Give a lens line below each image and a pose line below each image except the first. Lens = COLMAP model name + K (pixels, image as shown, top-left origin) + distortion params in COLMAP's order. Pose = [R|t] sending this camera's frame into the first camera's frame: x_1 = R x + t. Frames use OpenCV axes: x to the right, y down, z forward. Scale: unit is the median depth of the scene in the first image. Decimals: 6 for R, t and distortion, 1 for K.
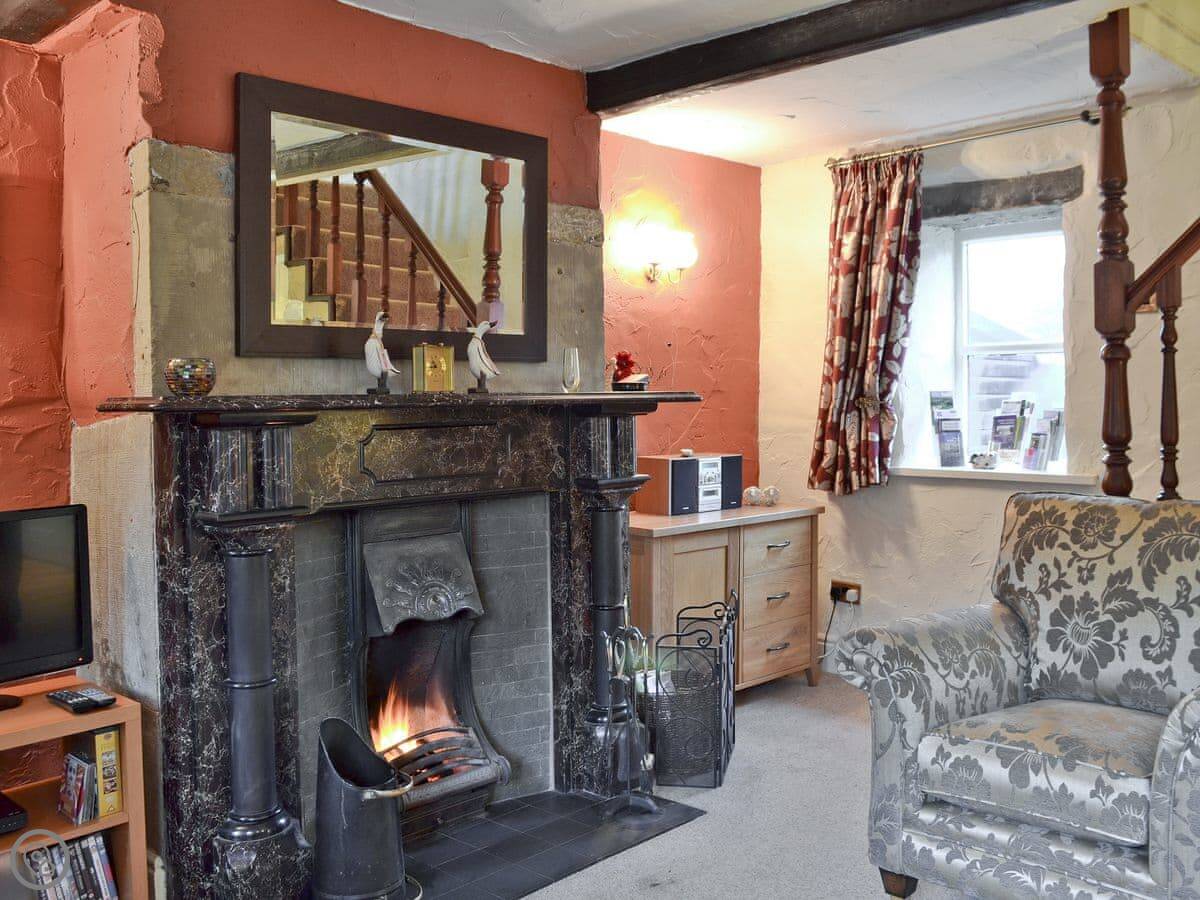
lens RADIAL K [[1154.0, 0, 600.0], [0, 1154.0, 450.0], [0, 0, 1]] dist [-0.019564, -0.025832]
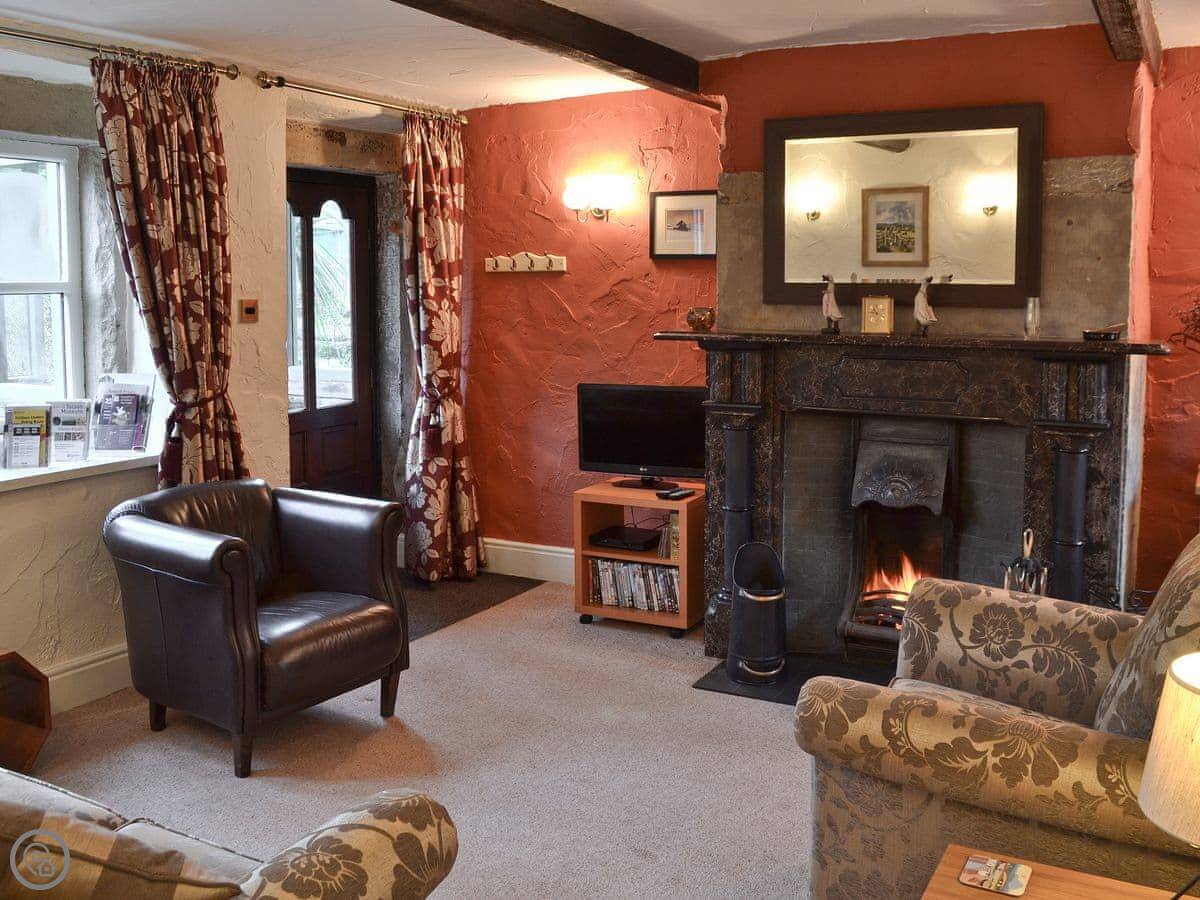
lens RADIAL K [[1154.0, 0, 600.0], [0, 1154.0, 450.0], [0, 0, 1]] dist [-0.019564, -0.025832]
pose [[0.218910, 0.154465, -0.963441, 1.029669], [-0.047567, 0.987906, 0.147579, -0.093035], [0.974585, 0.013522, 0.223610, 0.383516]]
